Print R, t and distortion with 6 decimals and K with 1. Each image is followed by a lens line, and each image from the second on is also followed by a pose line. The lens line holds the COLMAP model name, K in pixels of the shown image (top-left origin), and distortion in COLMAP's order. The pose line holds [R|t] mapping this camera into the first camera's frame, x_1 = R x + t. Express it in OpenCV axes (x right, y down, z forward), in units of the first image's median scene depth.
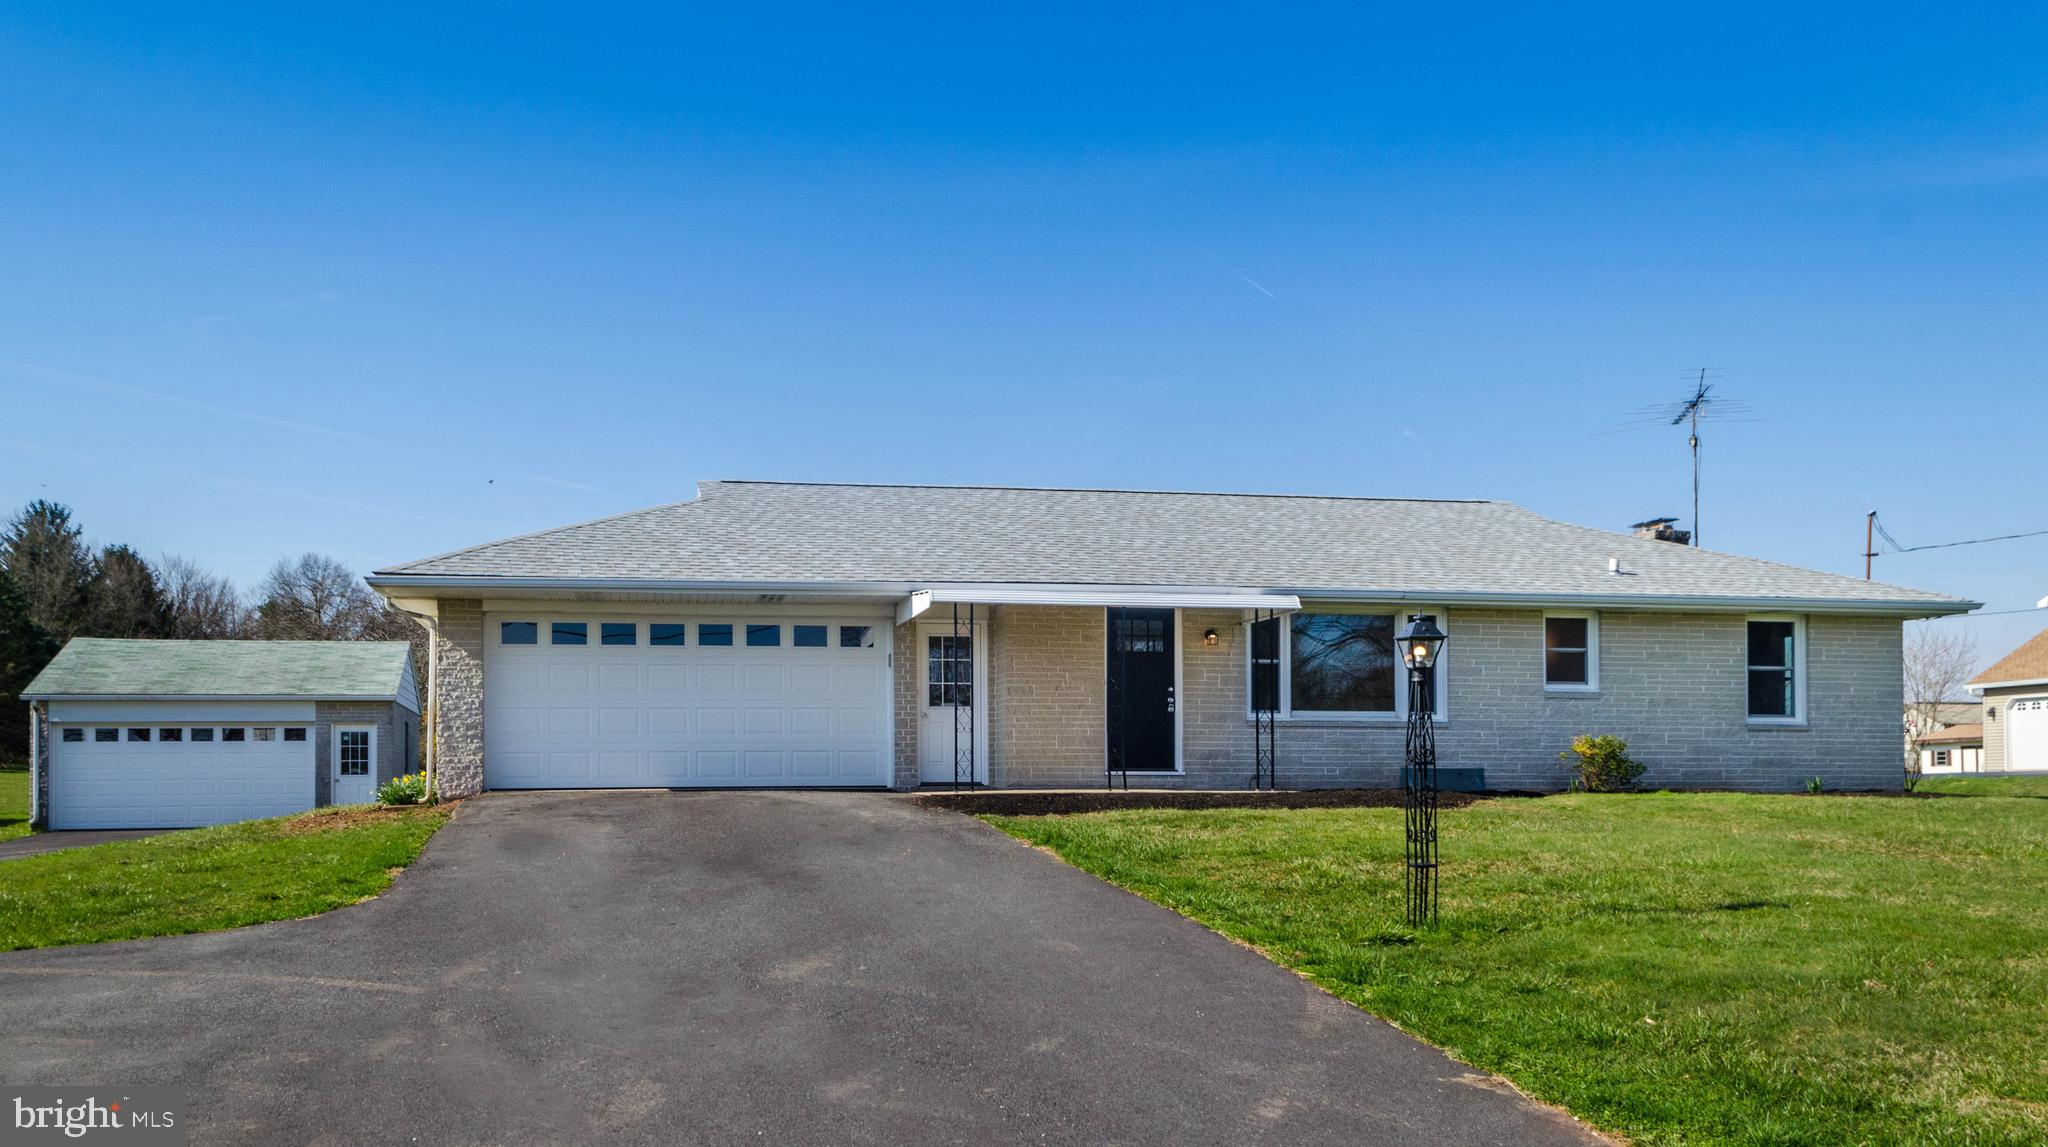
lens RADIAL K [[1693.9, 0, 881.9], [0, 1693.9, 752.2], [0, 0, 1]] dist [-0.006519, -0.010468]
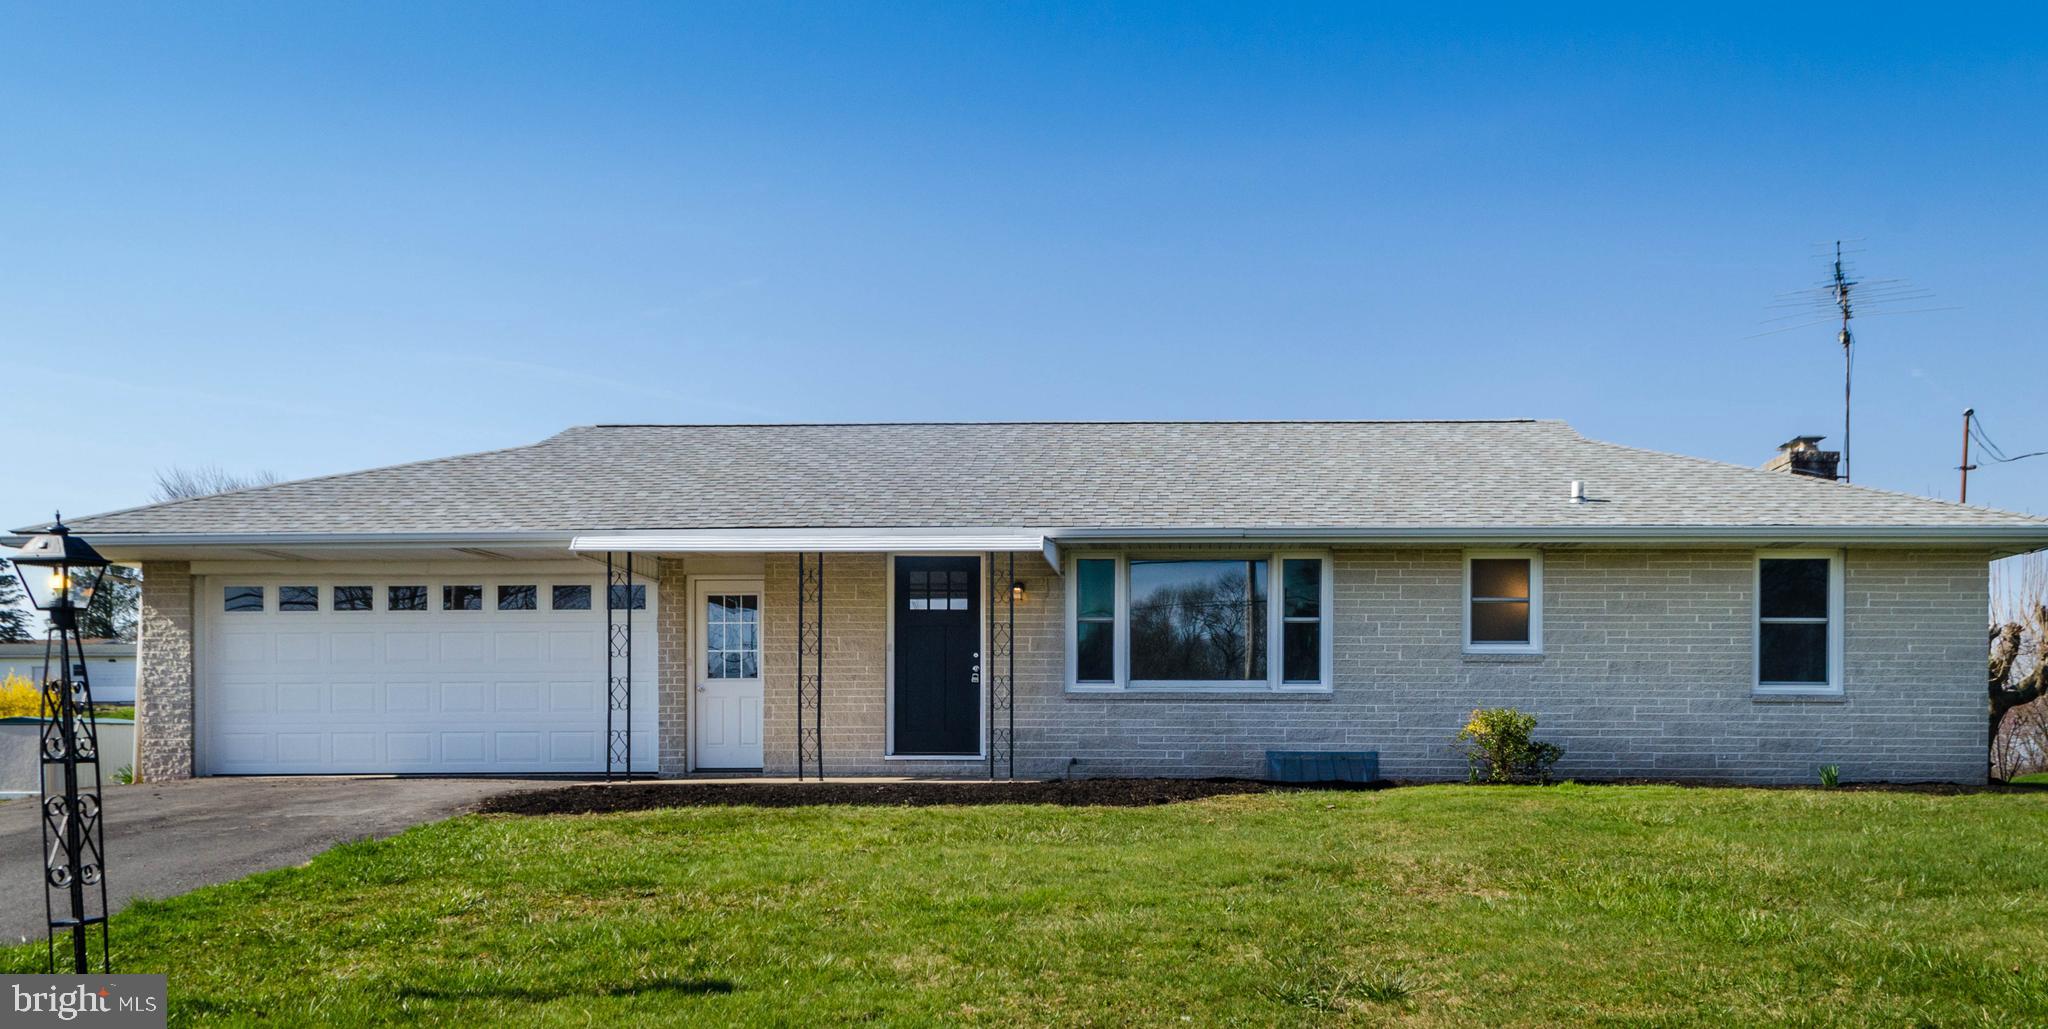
lens RADIAL K [[1669.5, 0, 1144.5], [0, 1669.5, 736.5], [0, 0, 1]] dist [0.003314, -0.004219]
pose [[0.982754, -0.000358, -0.184916, 0.397132], [0.001480, 0.999981, 0.005934, -0.002556], [0.184910, -0.006105, 0.982736, 0.219668]]
